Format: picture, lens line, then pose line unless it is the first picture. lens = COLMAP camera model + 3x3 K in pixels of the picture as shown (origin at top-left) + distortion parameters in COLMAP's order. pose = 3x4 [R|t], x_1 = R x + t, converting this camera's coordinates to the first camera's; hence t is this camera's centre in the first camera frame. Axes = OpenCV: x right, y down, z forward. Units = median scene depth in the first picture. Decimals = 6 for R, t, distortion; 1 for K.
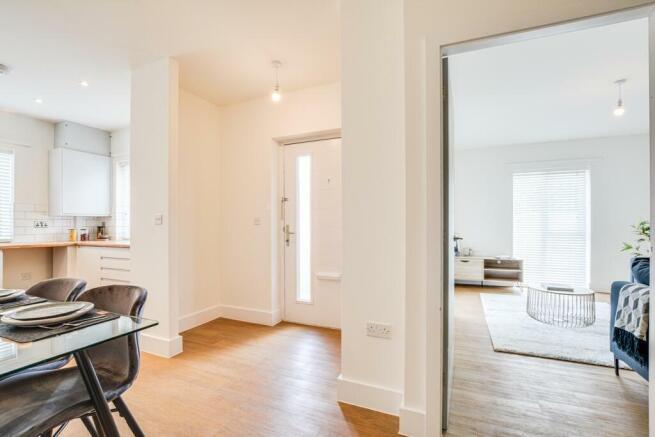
lens RADIAL K [[292.3, 0, 327.0], [0, 292.3, 229.0], [0, 0, 1]] dist [-0.030366, -0.000506]
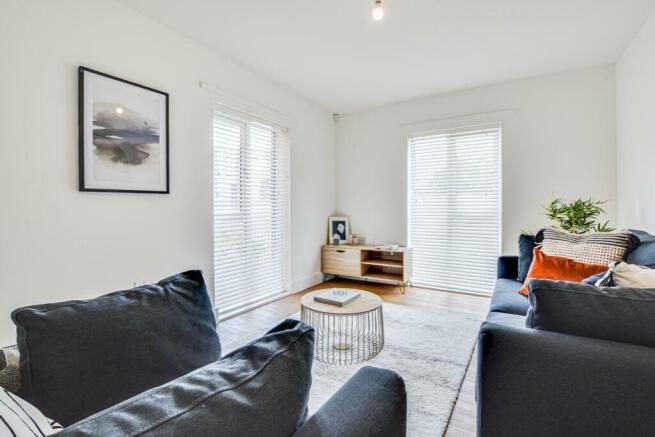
lens RADIAL K [[292.3, 0, 326.5], [0, 292.3, 209.9], [0, 0, 1]] dist [-0.030366, -0.000506]
pose [[0.990368, 0.002132, -0.138444, 0.573635], [-0.002665, 0.999990, -0.003662, 0.001776], [0.138434, 0.003996, 0.990364, 0.216305]]
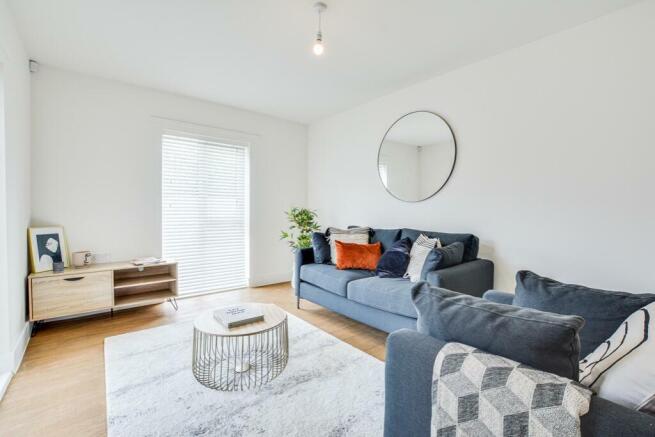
lens RADIAL K [[292.3, 0, 327.8], [0, 292.3, 214.1], [0, 0, 1]] dist [-0.030366, -0.000506]
pose [[0.452359, -0.001535, 0.891835, 0.233398], [0.004403, 0.999990, -0.000512, -0.004044], [-0.891825, 0.004158, 0.452361, 0.374357]]
